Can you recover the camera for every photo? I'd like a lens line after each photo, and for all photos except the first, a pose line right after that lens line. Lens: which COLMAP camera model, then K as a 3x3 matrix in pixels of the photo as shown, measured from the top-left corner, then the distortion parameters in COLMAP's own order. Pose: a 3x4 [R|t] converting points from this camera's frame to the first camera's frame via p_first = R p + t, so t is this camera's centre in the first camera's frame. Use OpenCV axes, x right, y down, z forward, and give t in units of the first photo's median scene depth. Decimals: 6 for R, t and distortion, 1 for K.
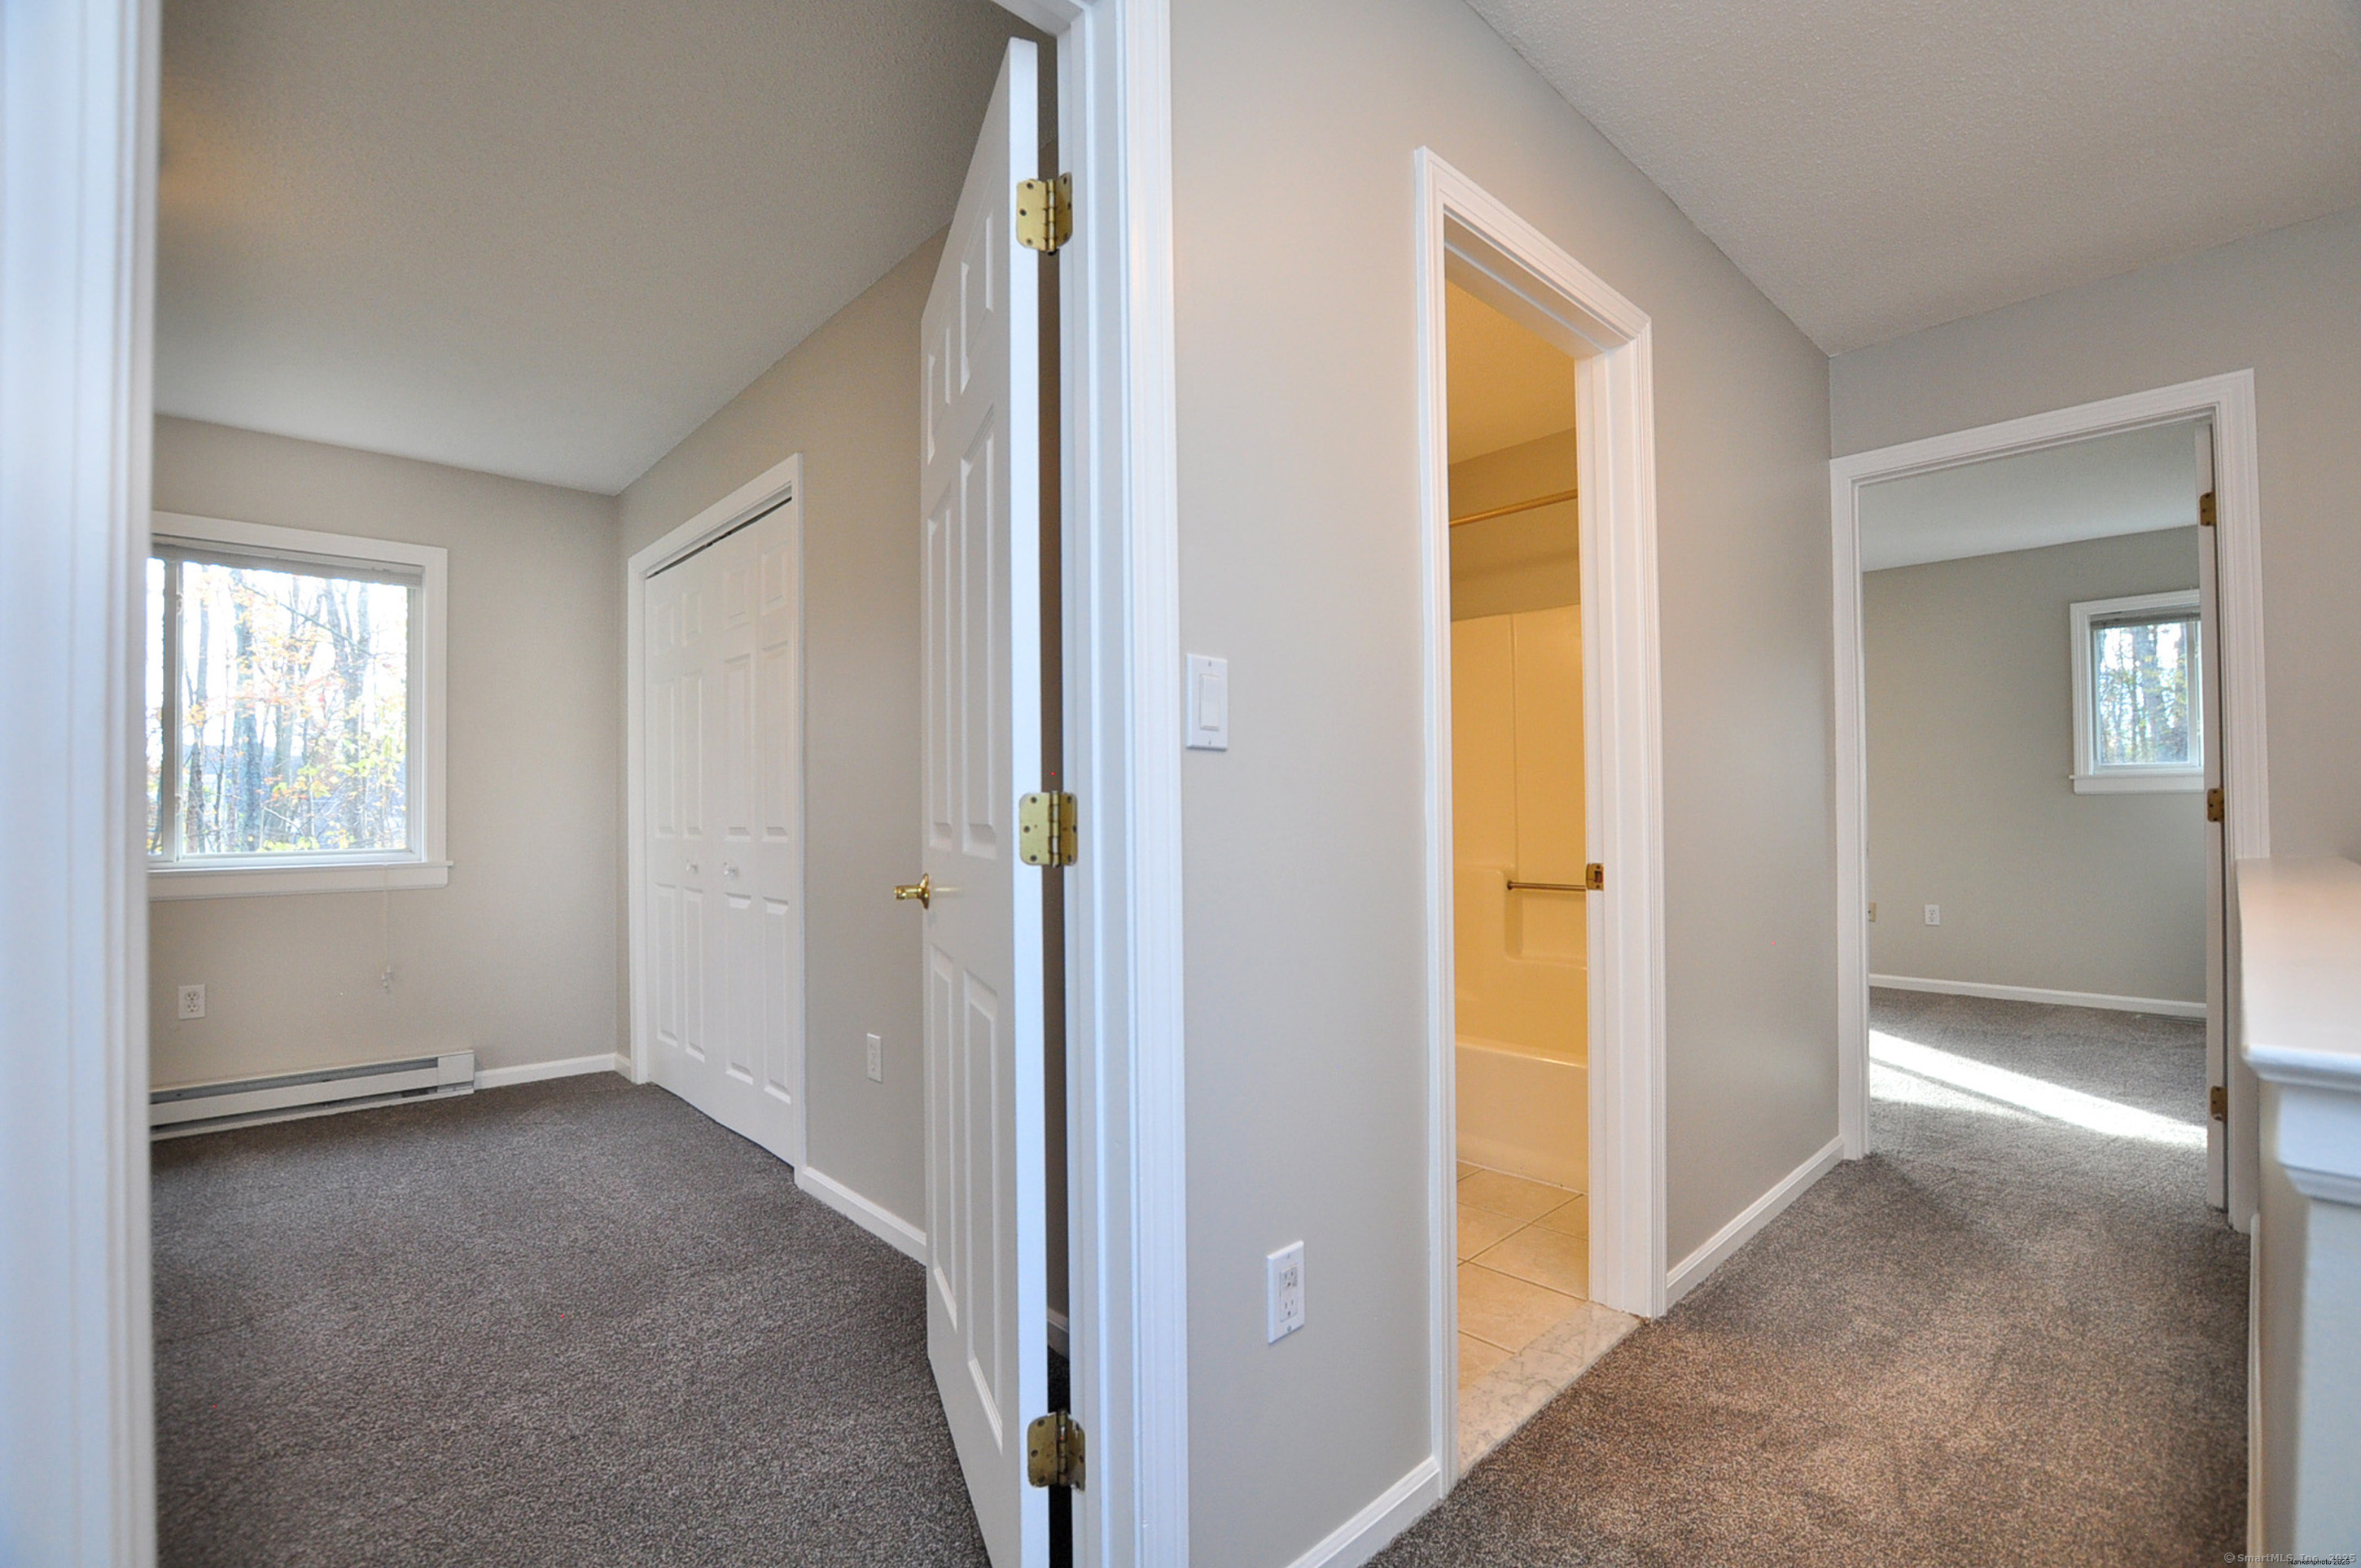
lens RADIAL K [[1029.7, 0, 1163.9], [0, 1029.7, 790.6], [0, 0, 1]] dist [-0.039685, 0.010073]
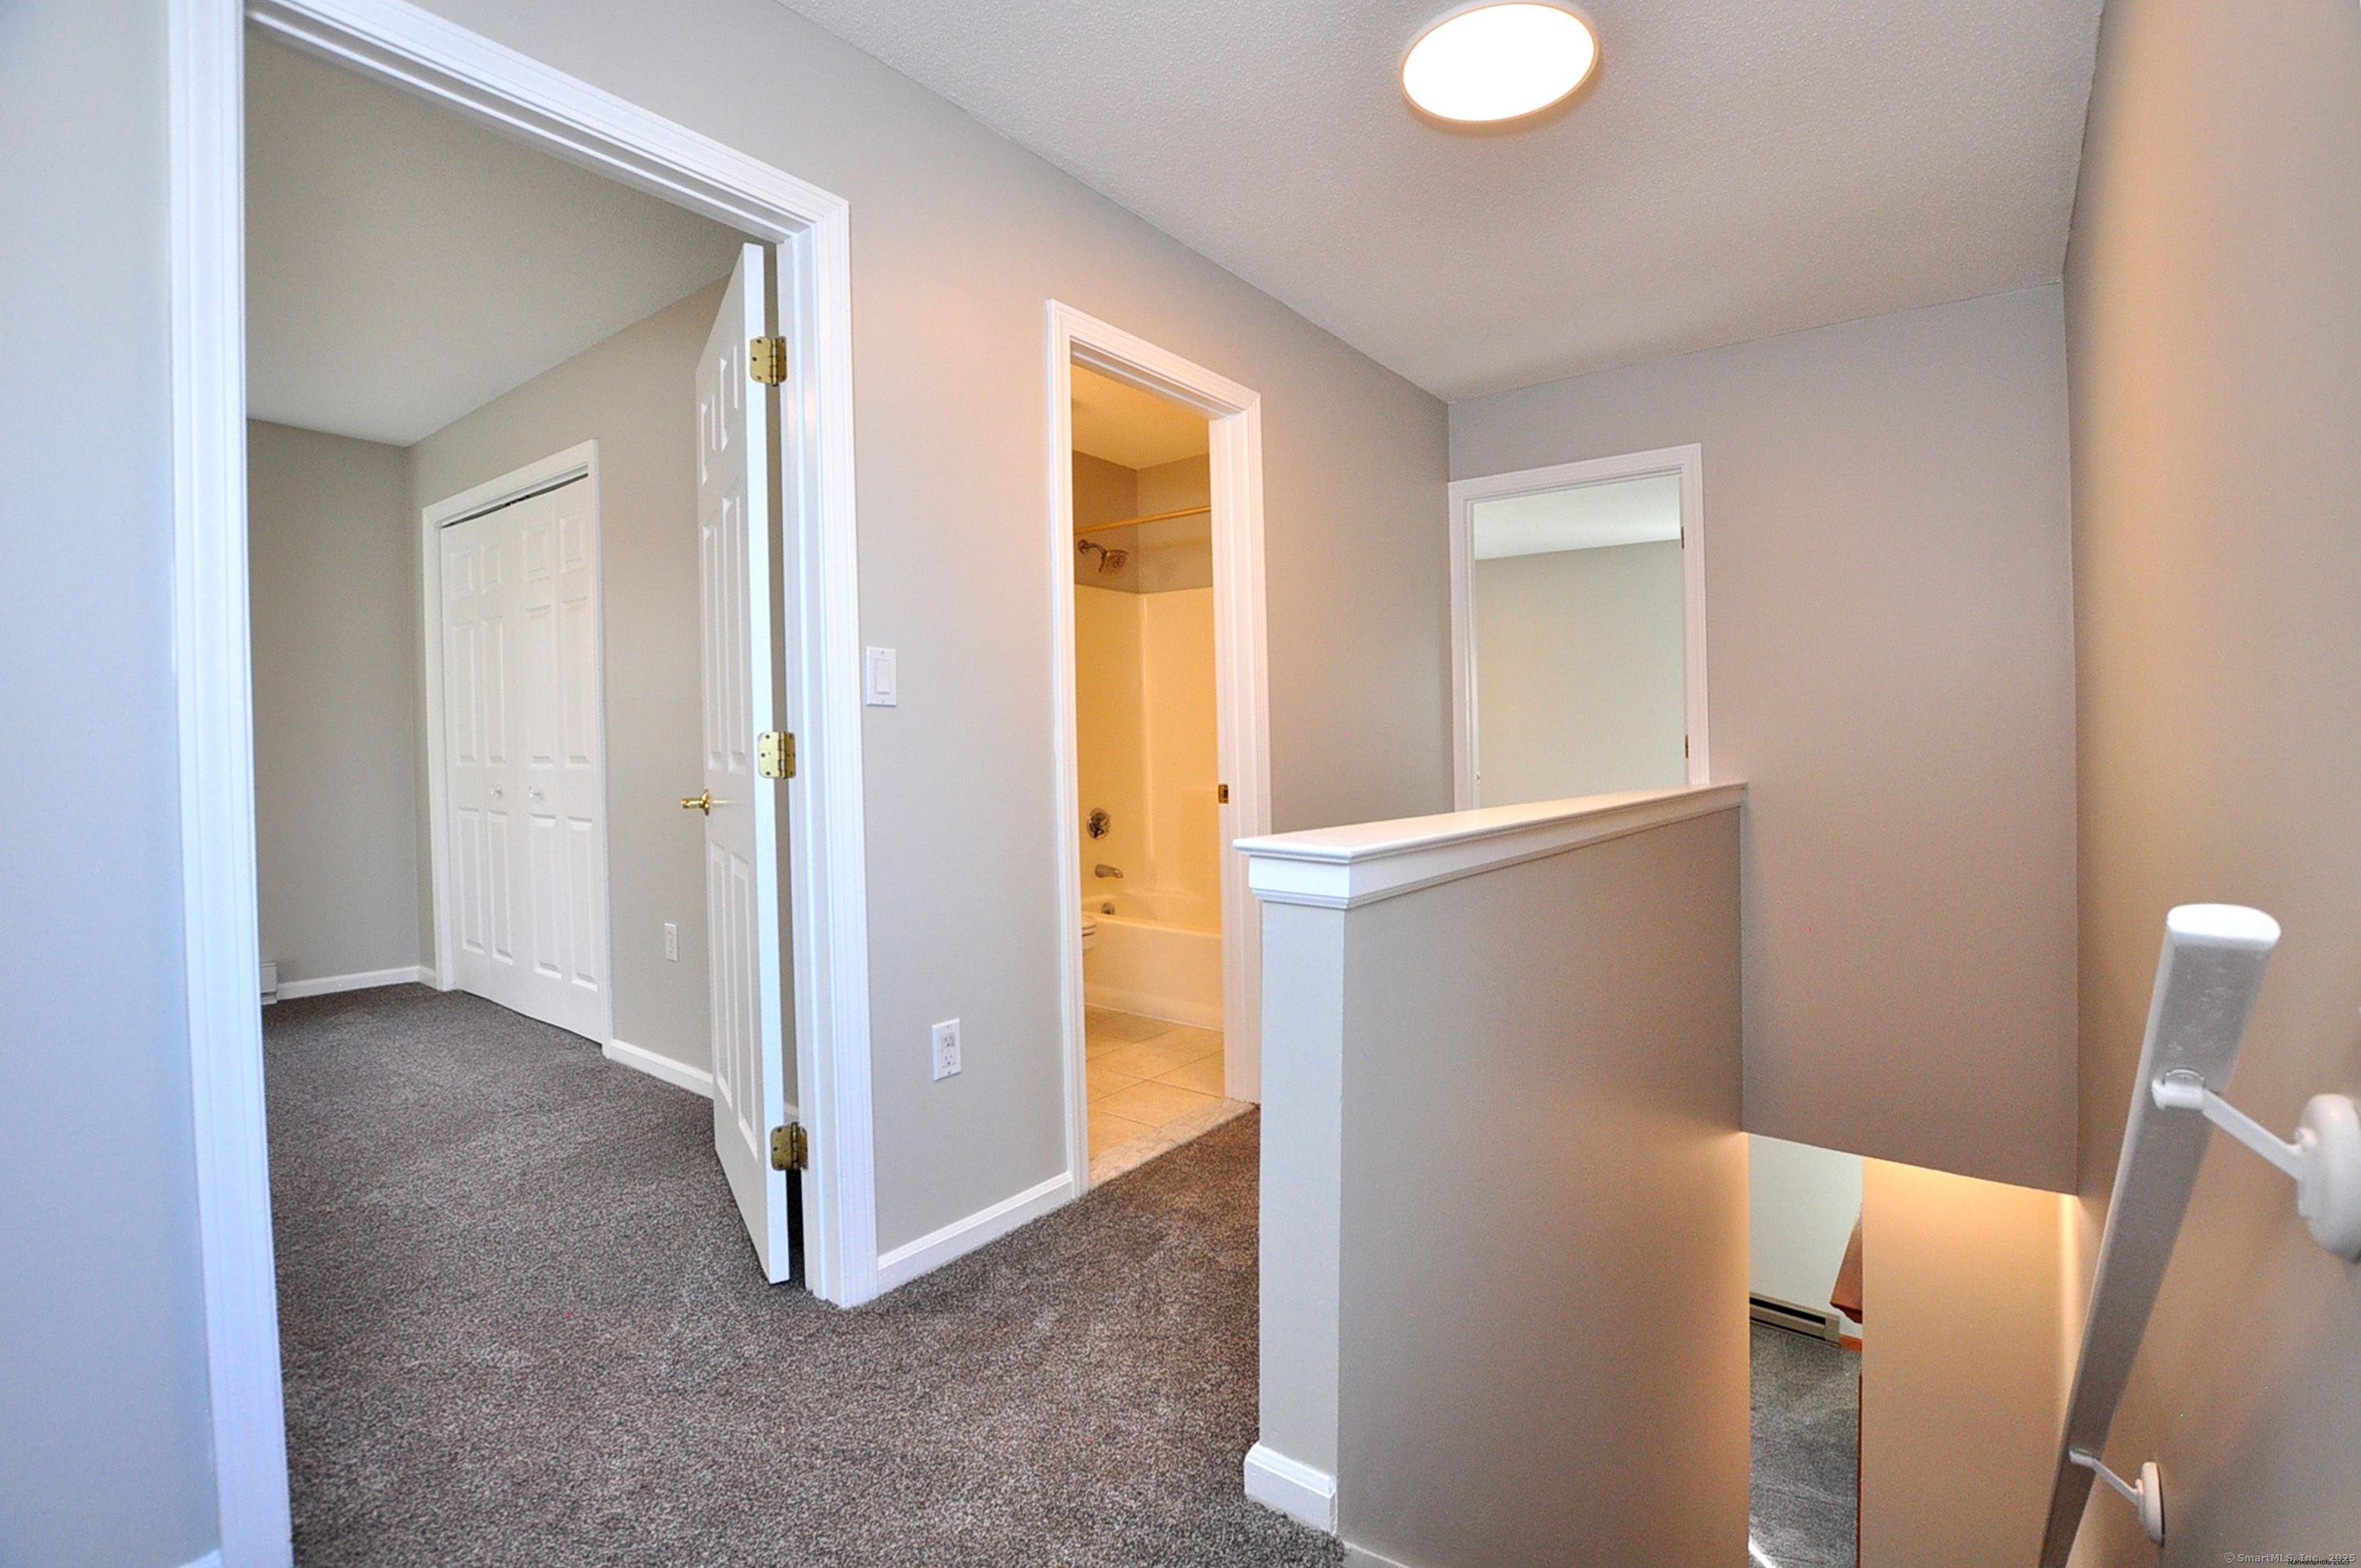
lens RADIAL K [[1045.6, 0, 1225.5], [0, 1045.6, 786.9], [0, 0, 1]] dist [-0.027253, -0.000645]
pose [[0.978701, -0.000652, 0.205291, 0.138013], [-0.011568, 0.998231, 0.058319, -0.008947], [-0.204966, -0.059452, 0.976962, -0.419268]]
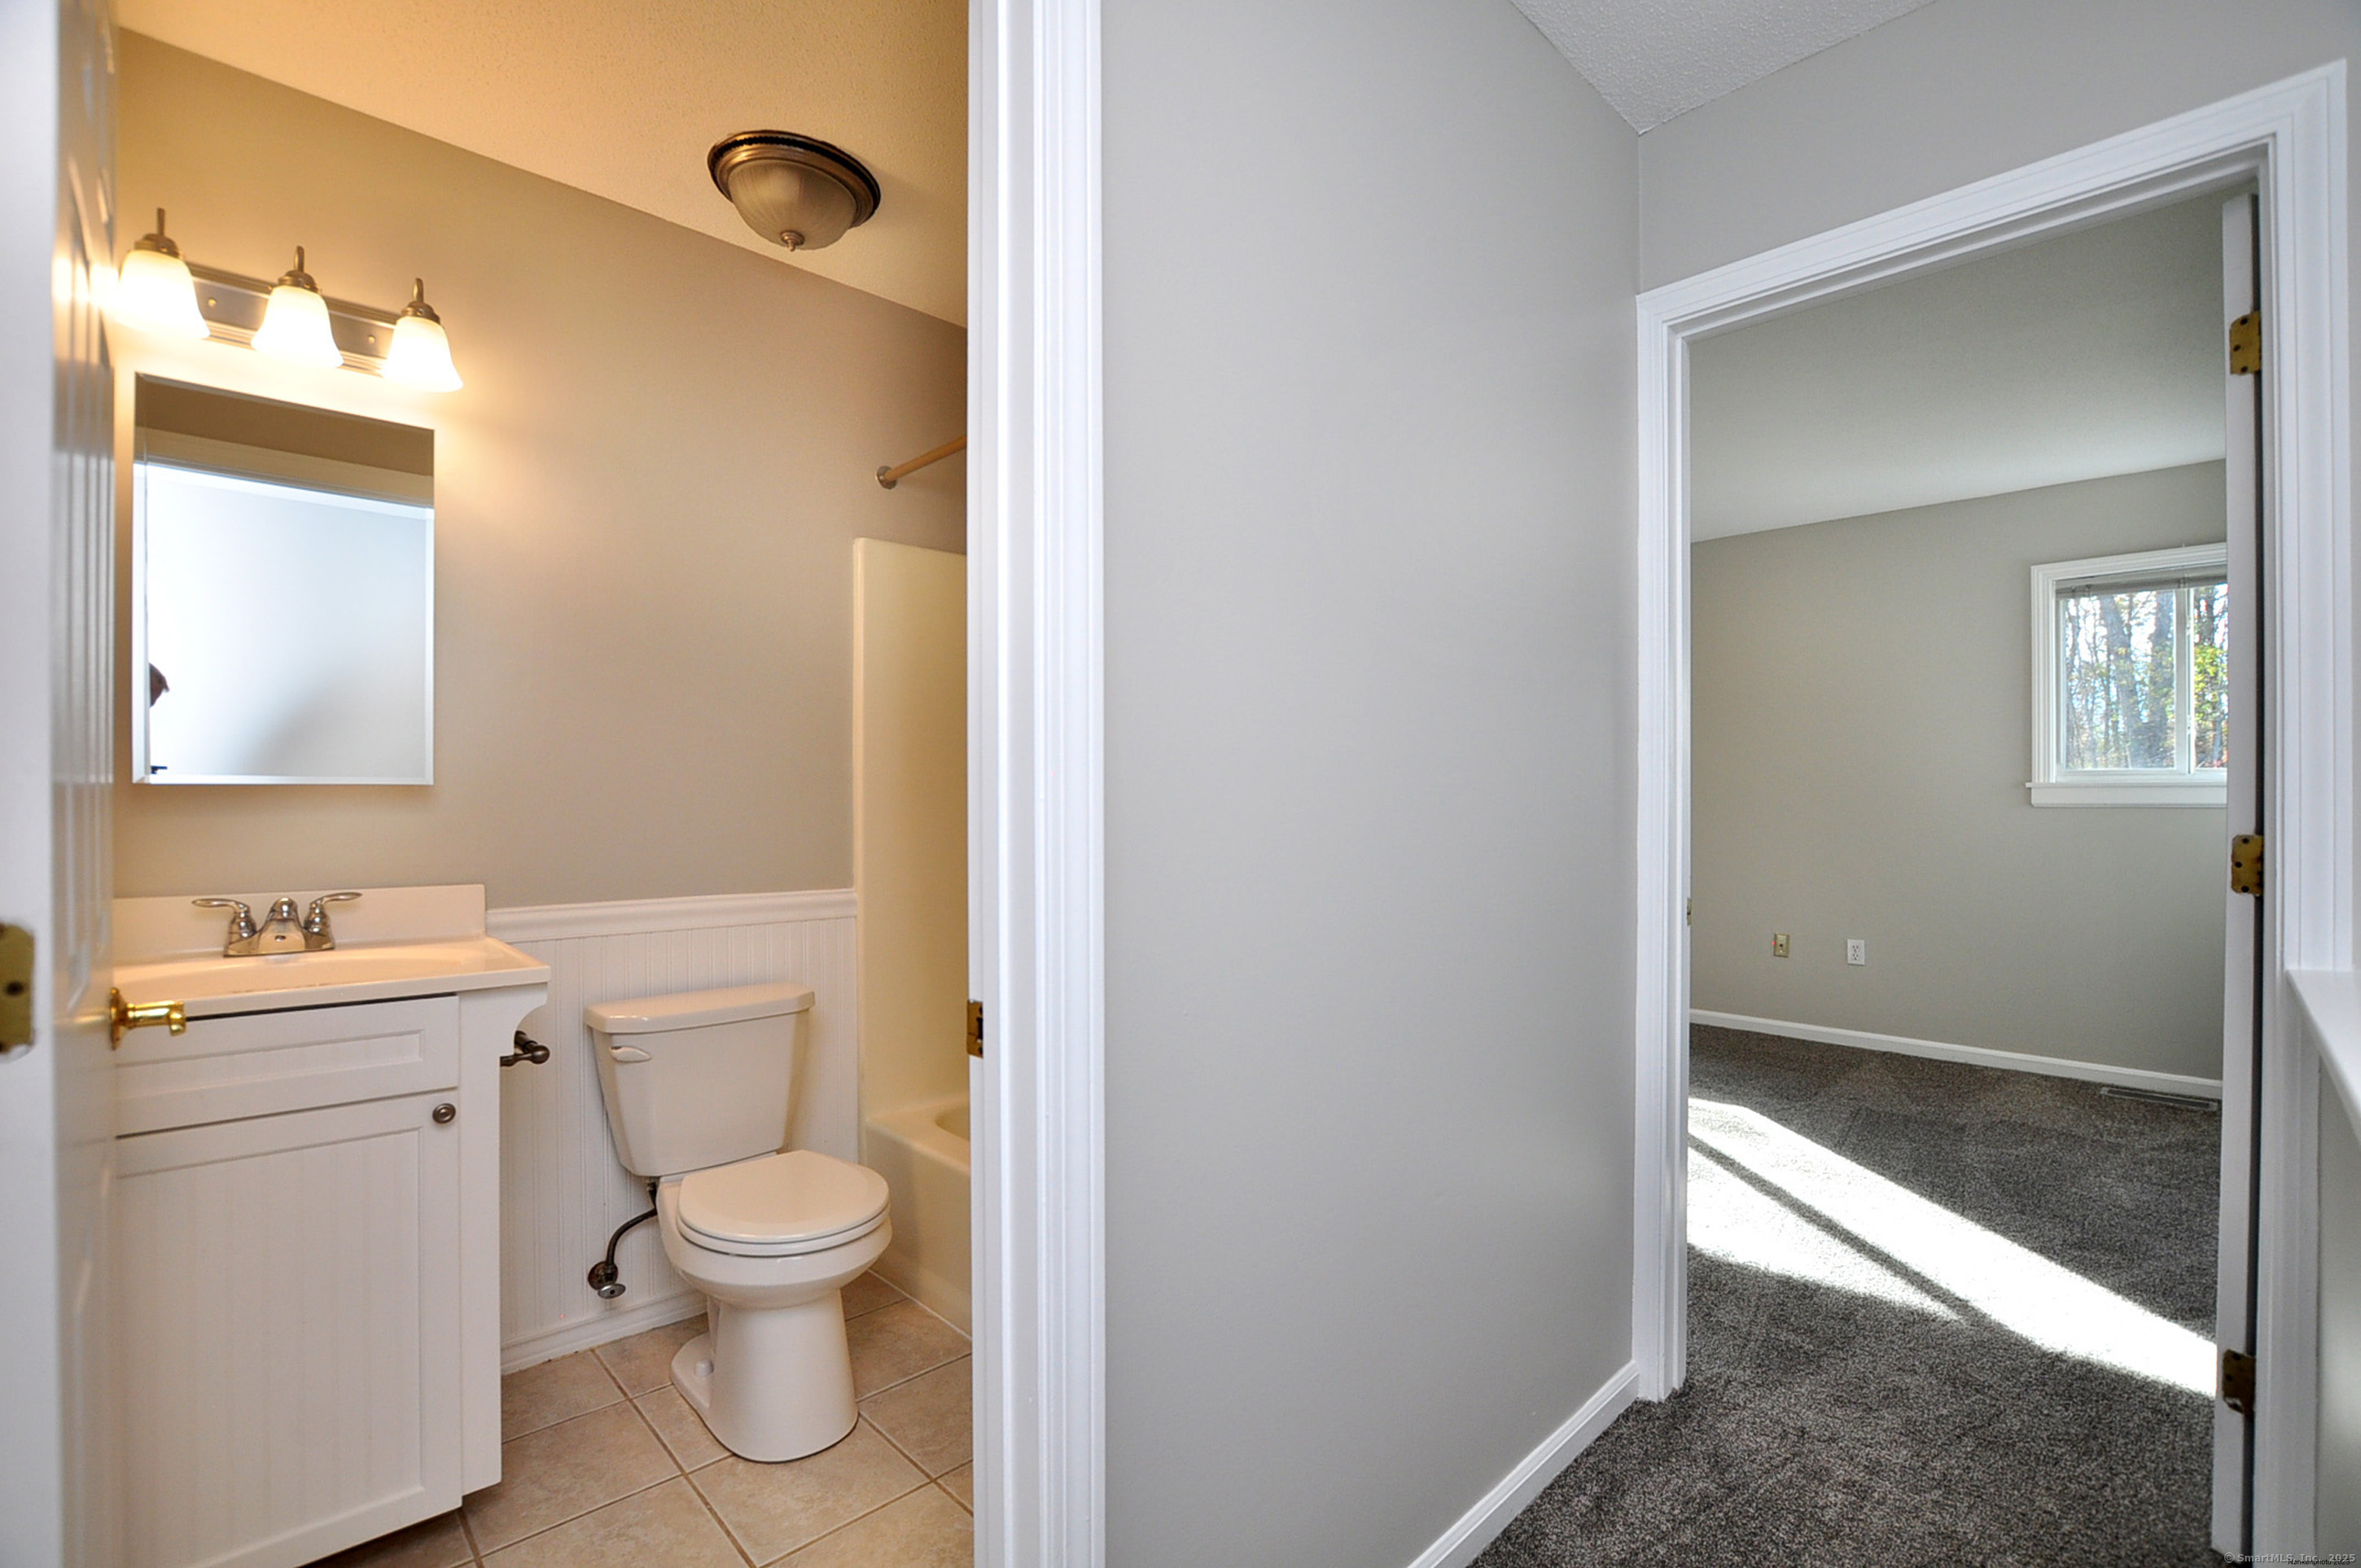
lens RADIAL K [[1029.7, 0, 1163.9], [0, 1029.7, 790.6], [0, 0, 1]] dist [-0.039685, 0.010073]
pose [[0.999836, 0.008699, 0.015855, 0.530678], [-0.008946, 0.999838, 0.015633, -0.038818], [-0.015716, -0.015772, 0.999752, 0.549221]]
